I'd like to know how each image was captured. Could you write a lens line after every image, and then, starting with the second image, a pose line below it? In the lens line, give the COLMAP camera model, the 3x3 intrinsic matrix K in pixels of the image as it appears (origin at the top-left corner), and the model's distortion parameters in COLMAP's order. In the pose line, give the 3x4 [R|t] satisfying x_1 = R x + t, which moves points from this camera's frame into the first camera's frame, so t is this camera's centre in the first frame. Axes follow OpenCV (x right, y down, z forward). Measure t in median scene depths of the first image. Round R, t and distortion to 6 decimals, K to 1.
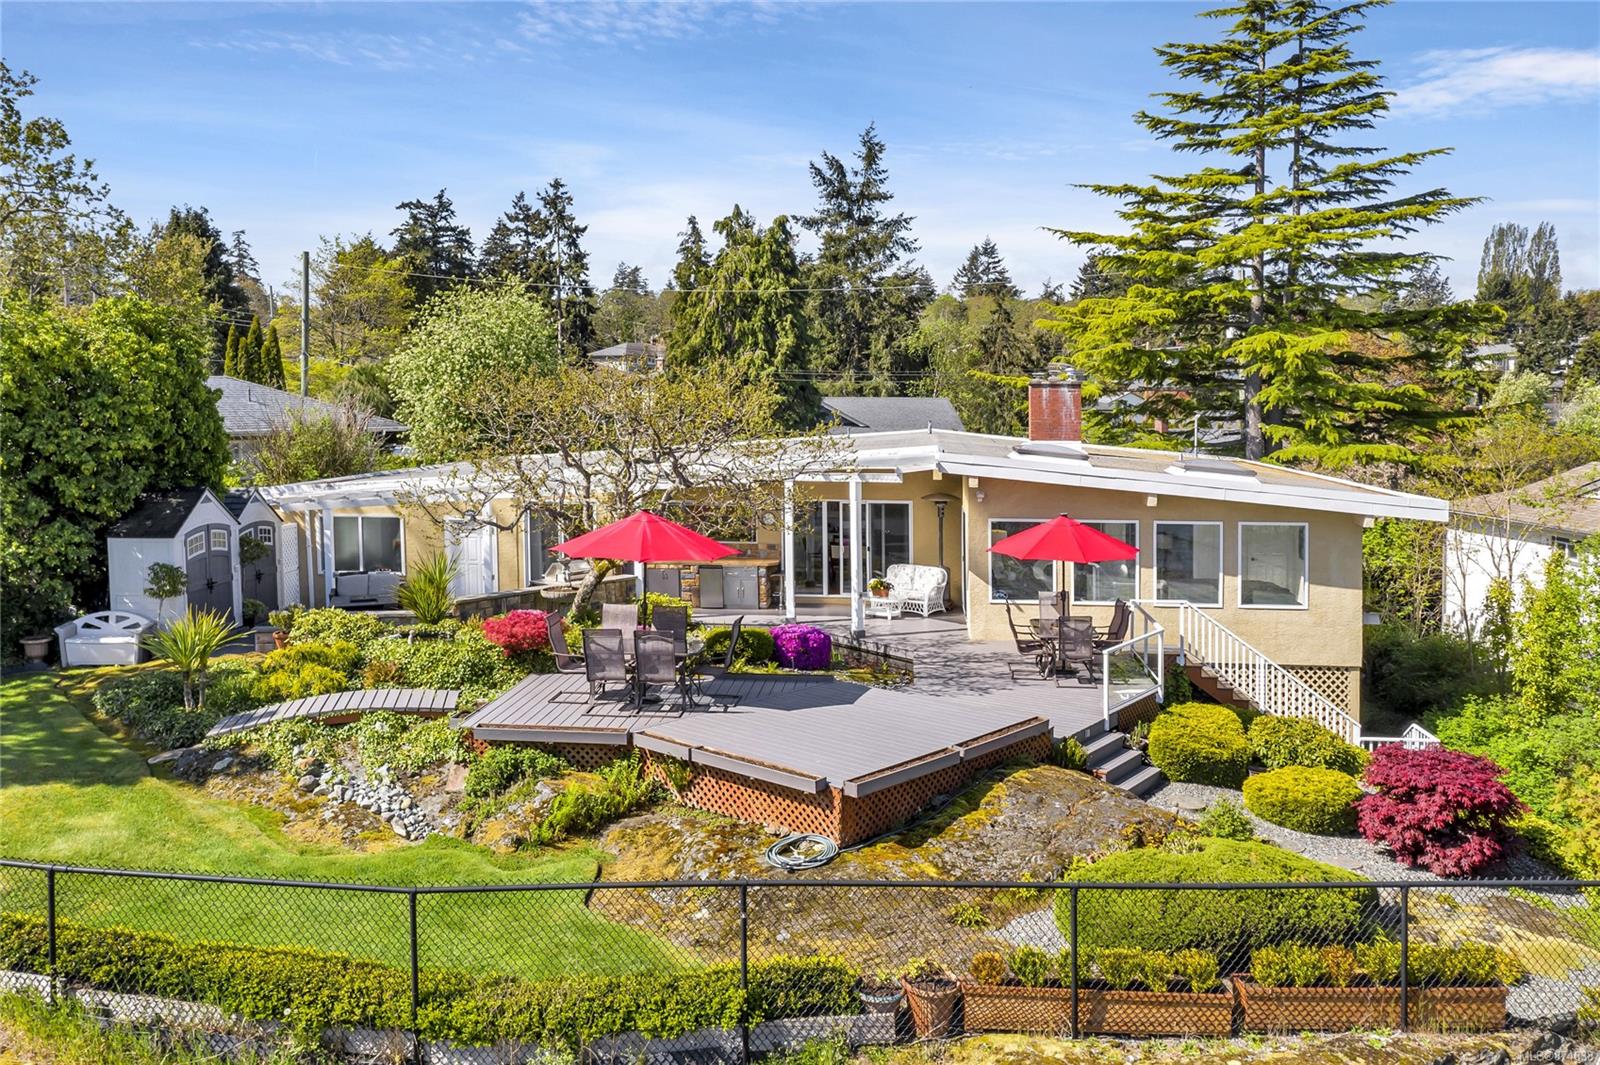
lens RADIAL K [[1274.1, 0, 800.0], [0, 1274.1, 532.5], [0, 0, 1]] dist [0.048499, 0.006432]
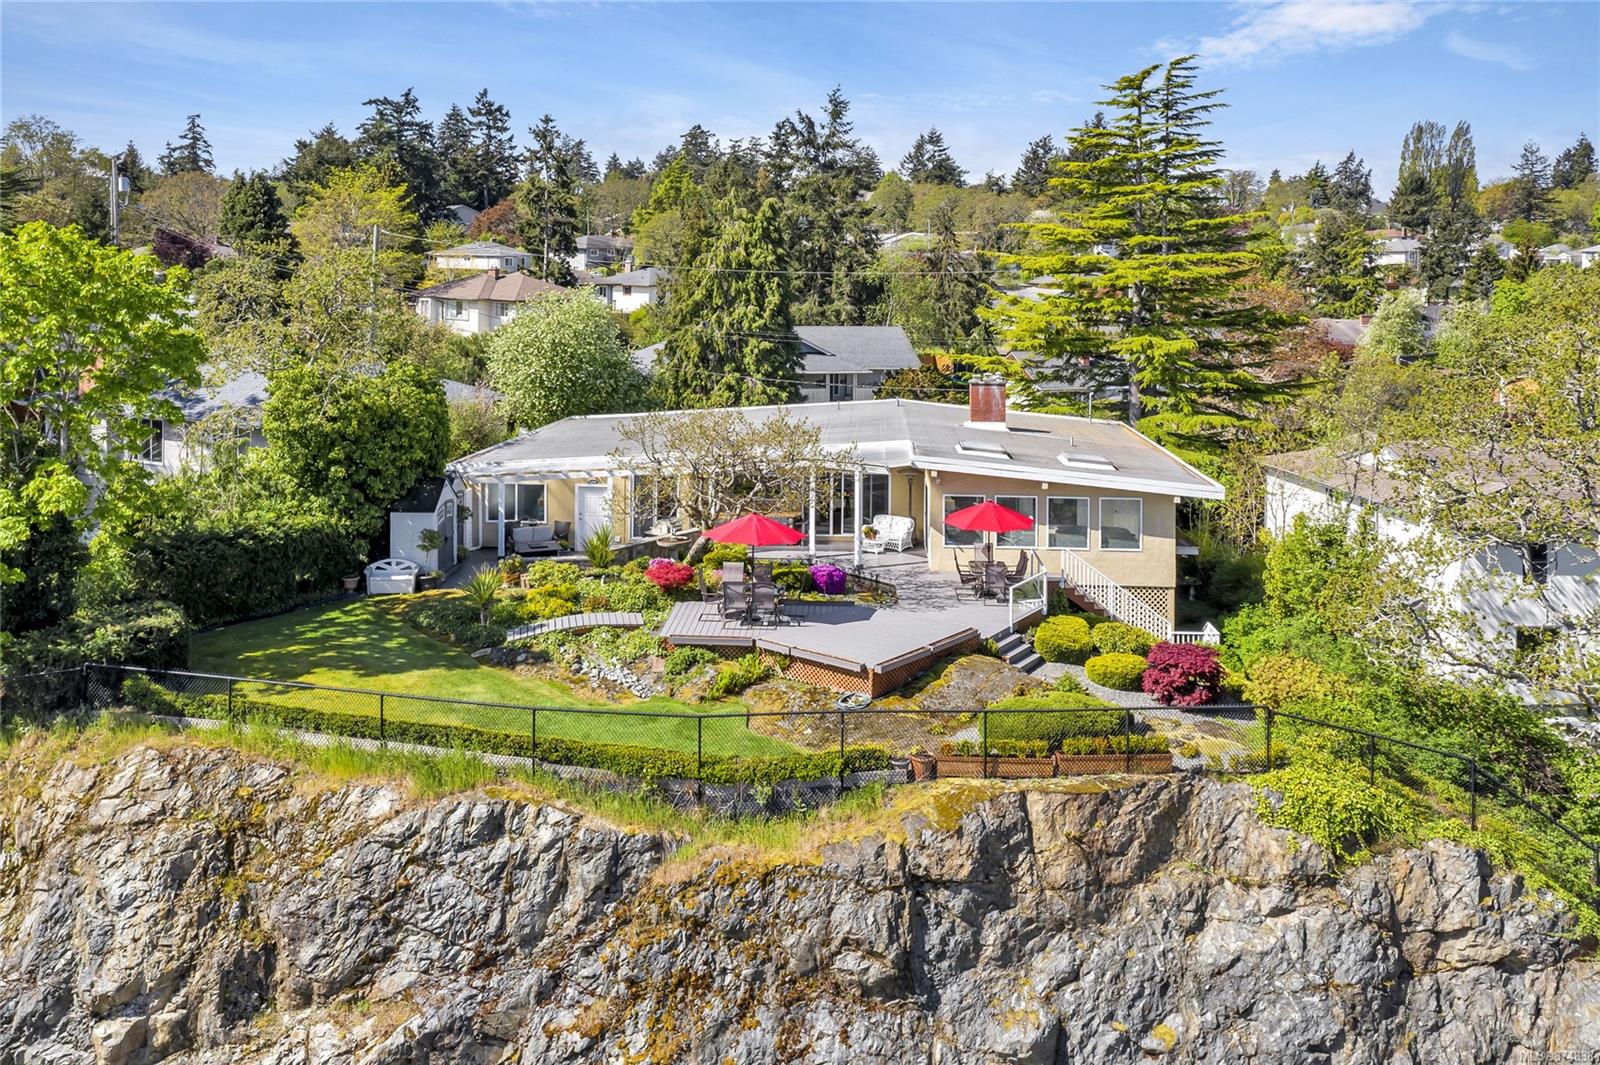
lens RADIAL K [[1292.9, 0, 823.8], [0, 1292.9, 480.4], [0, 0, 1]] dist [0.117977, 0.003500]
pose [[0.997827, 0.000848, 0.065884, -0.109530], [-0.004961, 0.998046, 0.062291, -0.134422], [-0.065702, -0.062482, 0.995881, -0.608174]]
